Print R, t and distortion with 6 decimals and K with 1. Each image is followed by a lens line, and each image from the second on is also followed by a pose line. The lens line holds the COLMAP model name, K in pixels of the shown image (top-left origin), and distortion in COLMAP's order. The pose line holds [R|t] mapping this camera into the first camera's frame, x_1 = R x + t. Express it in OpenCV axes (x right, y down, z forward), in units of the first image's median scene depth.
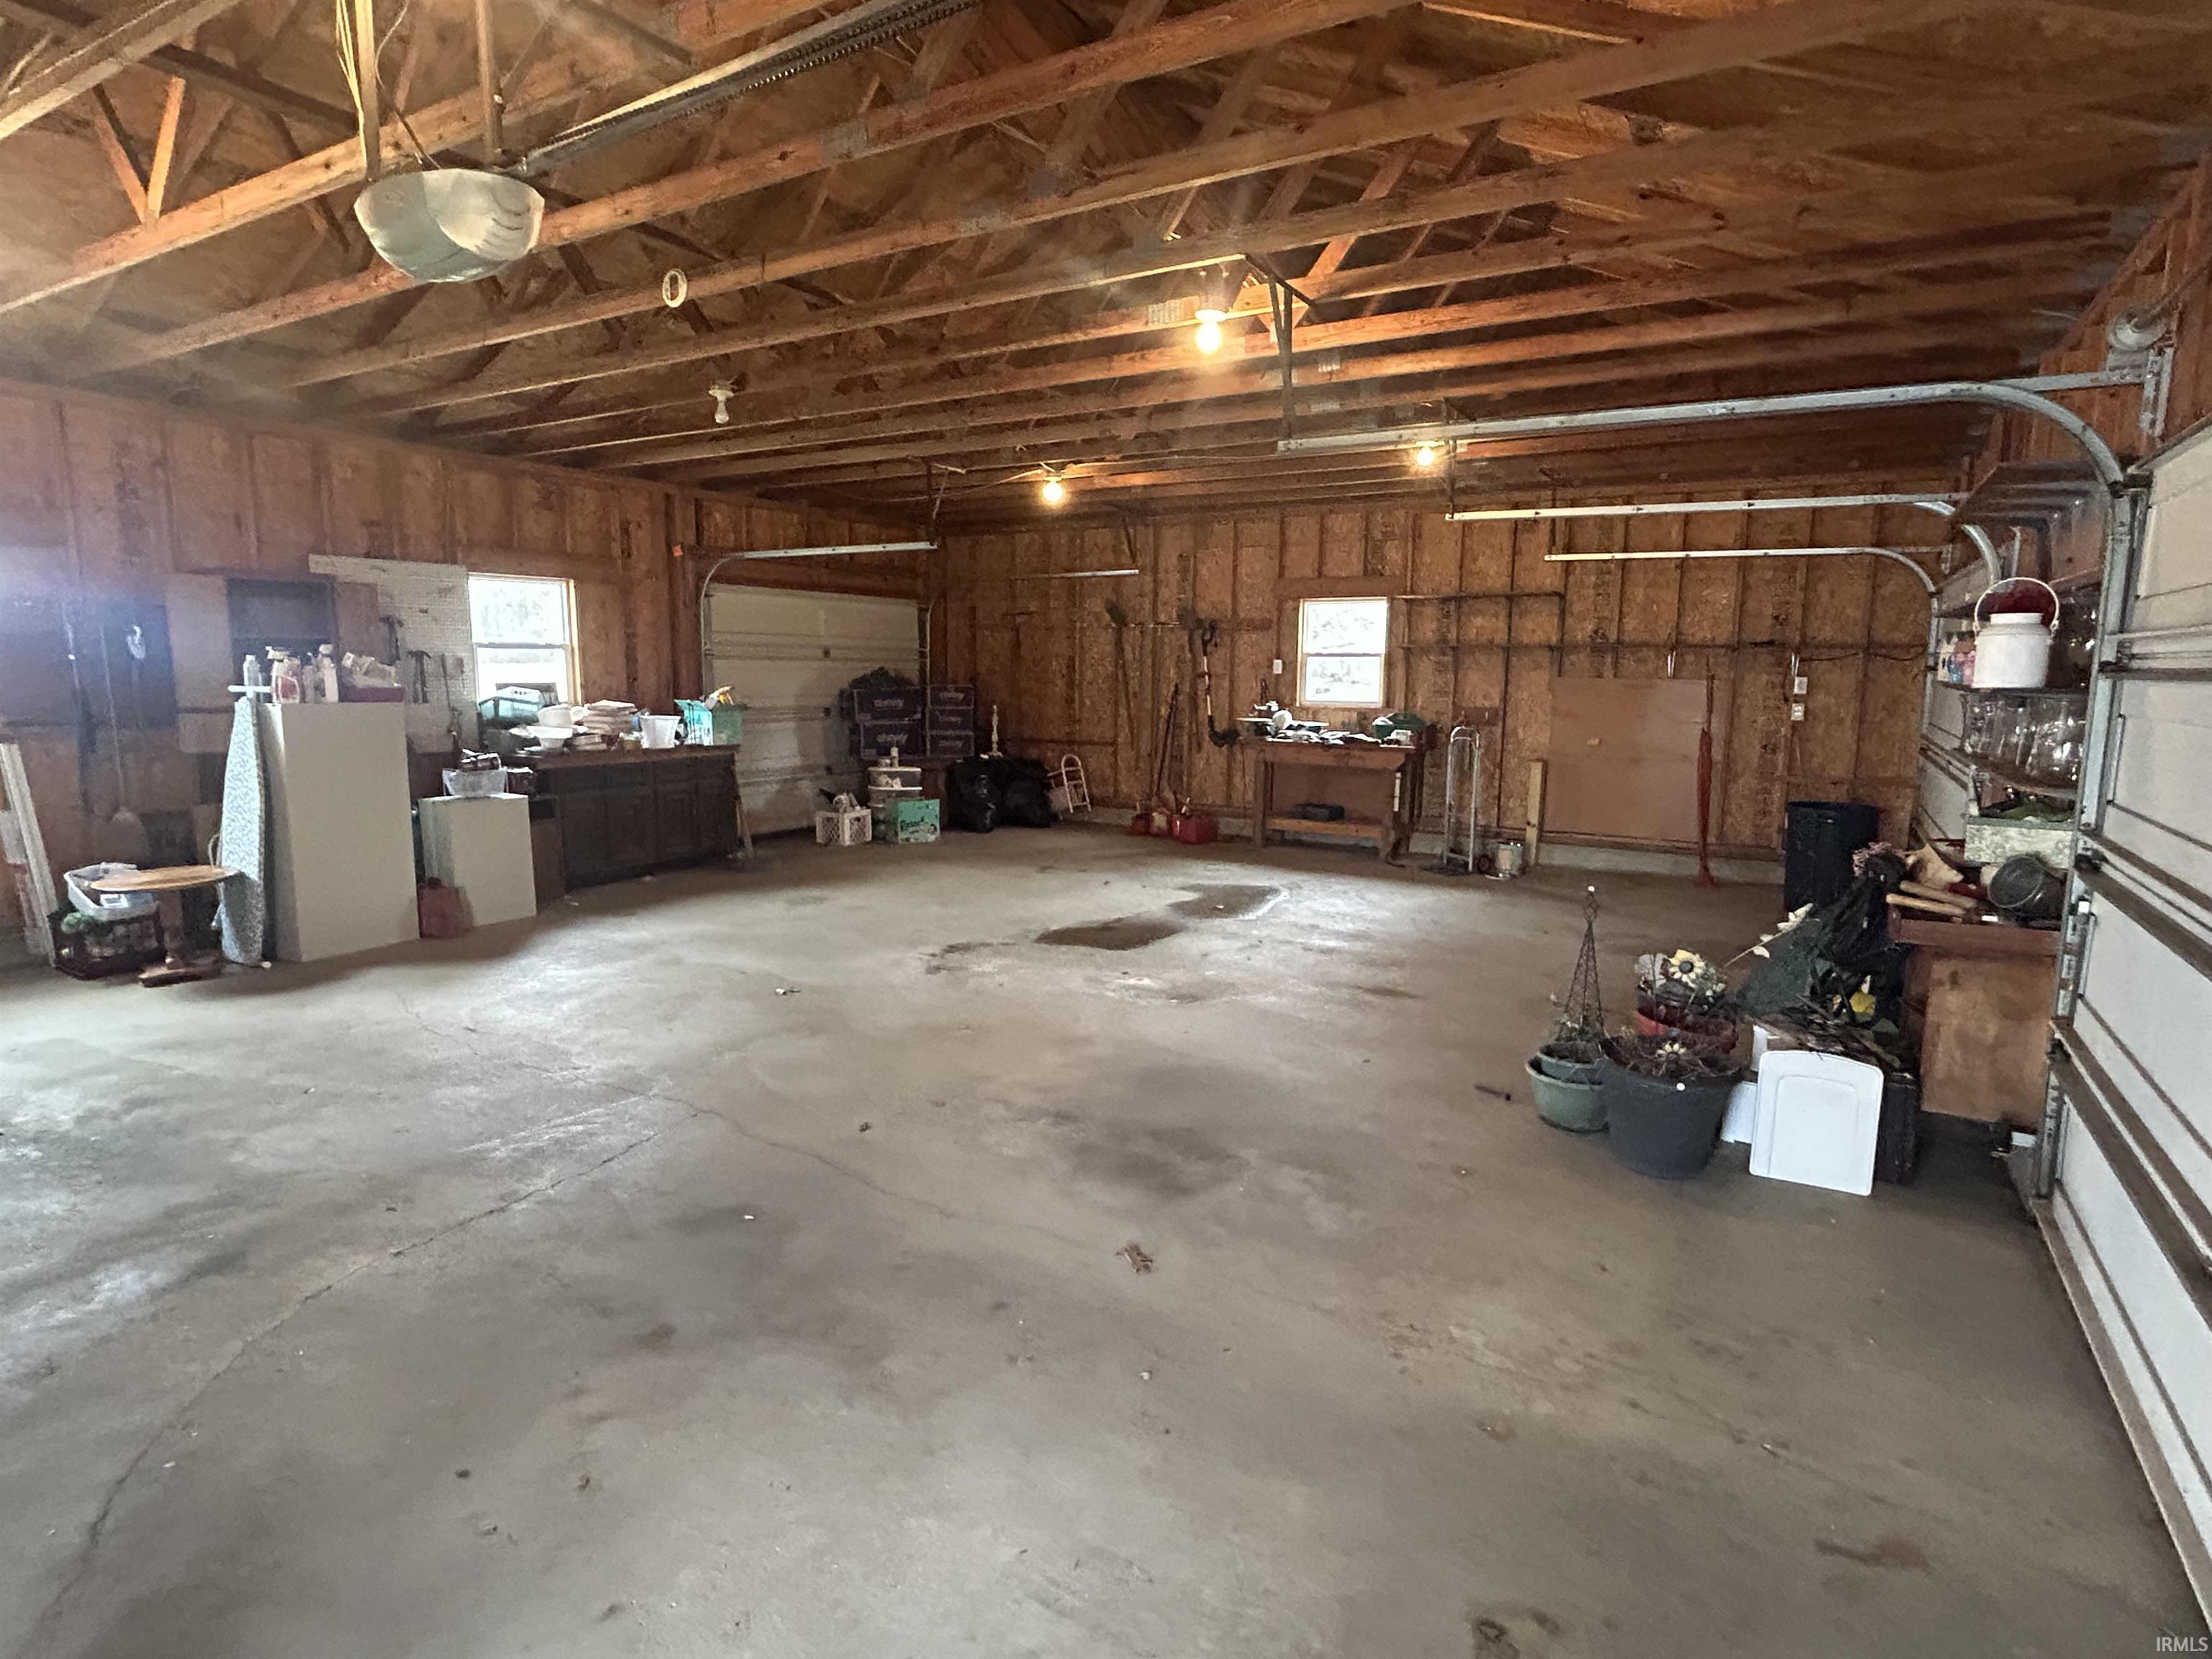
lens RADIAL K [[1171.3, 0, 1106.0], [0, 1171.3, 829.5], [0, 0, 1]] dist [-0.005144, 0.000381]
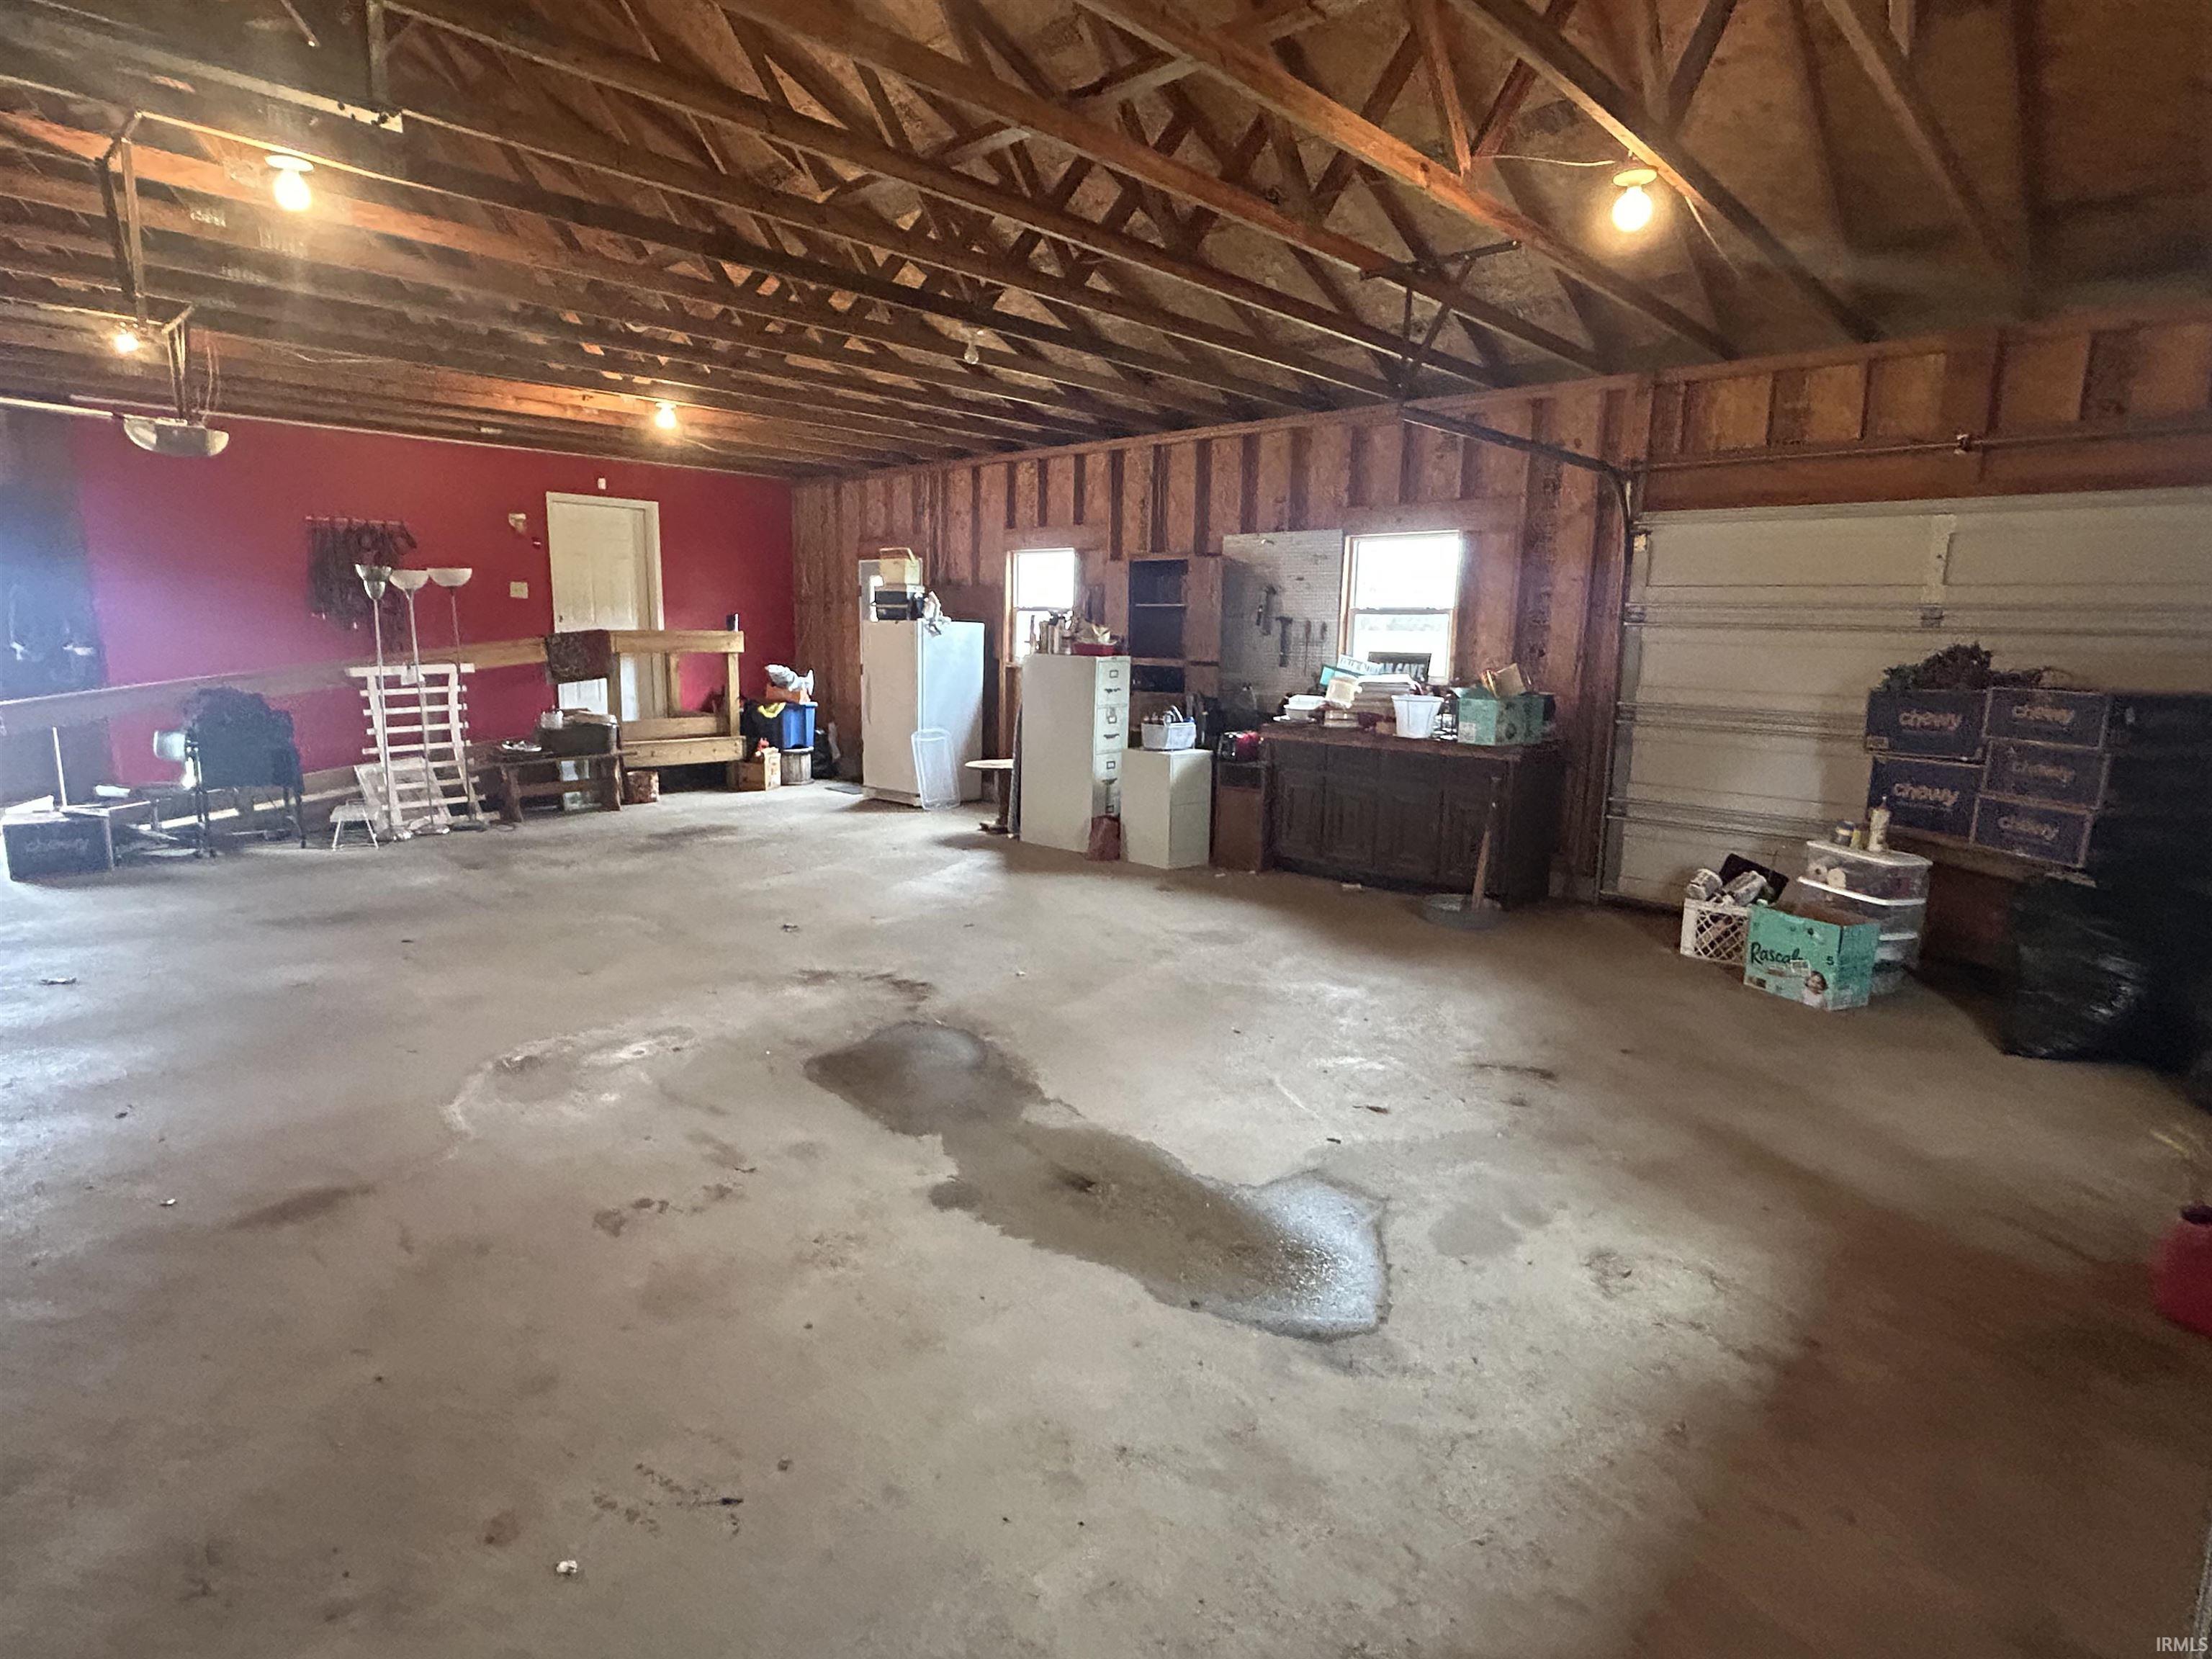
lens RADIAL K [[1155.5, 0, 1094.4], [0, 1155.5, 828.6], [0, 0, 1]] dist [-0.000539, 0.000132]
pose [[-0.217206, 0.155691, -0.963629, 0.616174], [-0.158135, 0.968545, 0.192130, -0.179805], [0.963231, 0.194115, -0.185754, 1.357185]]
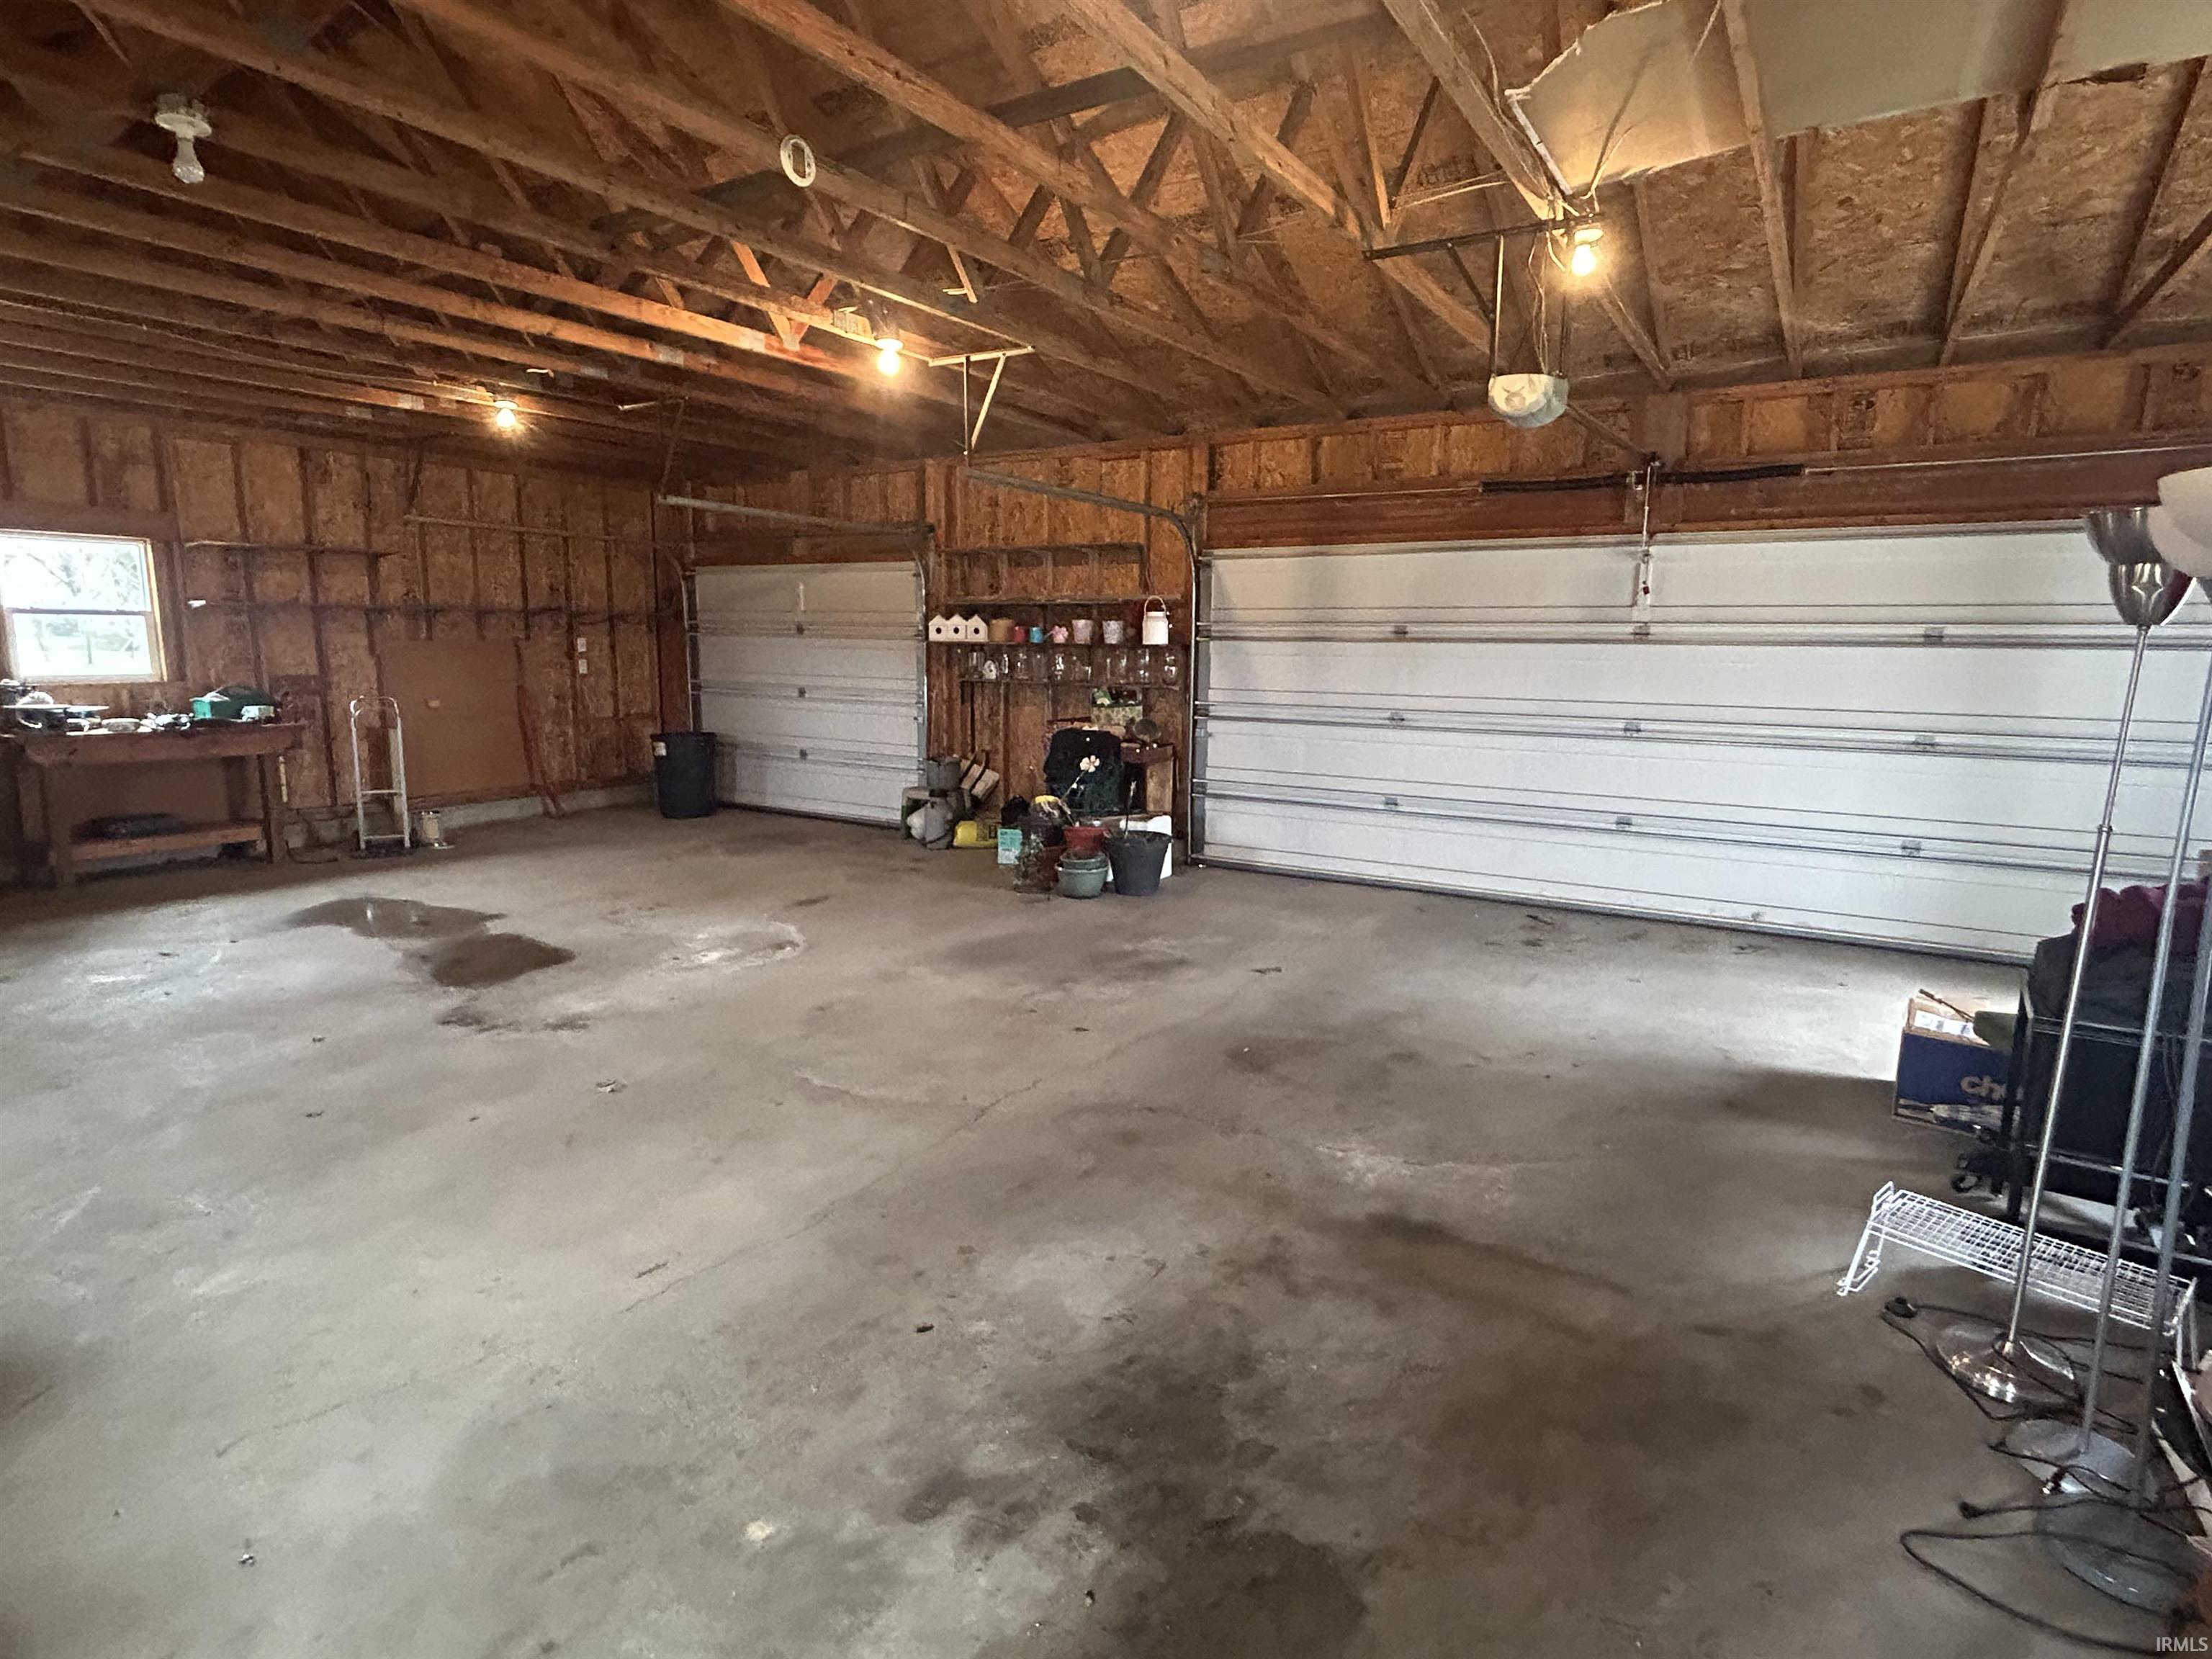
lens RADIAL K [[1171.3, 0, 1106.0], [0, 1171.3, 829.5], [0, 0, 1]] dist [-0.005144, 0.000381]
pose [[0.017271, -0.170680, 0.985175, -0.905069], [0.131717, 0.977123, 0.166976, -0.093709], [-0.991137, 0.126880, 0.039357, 0.608468]]
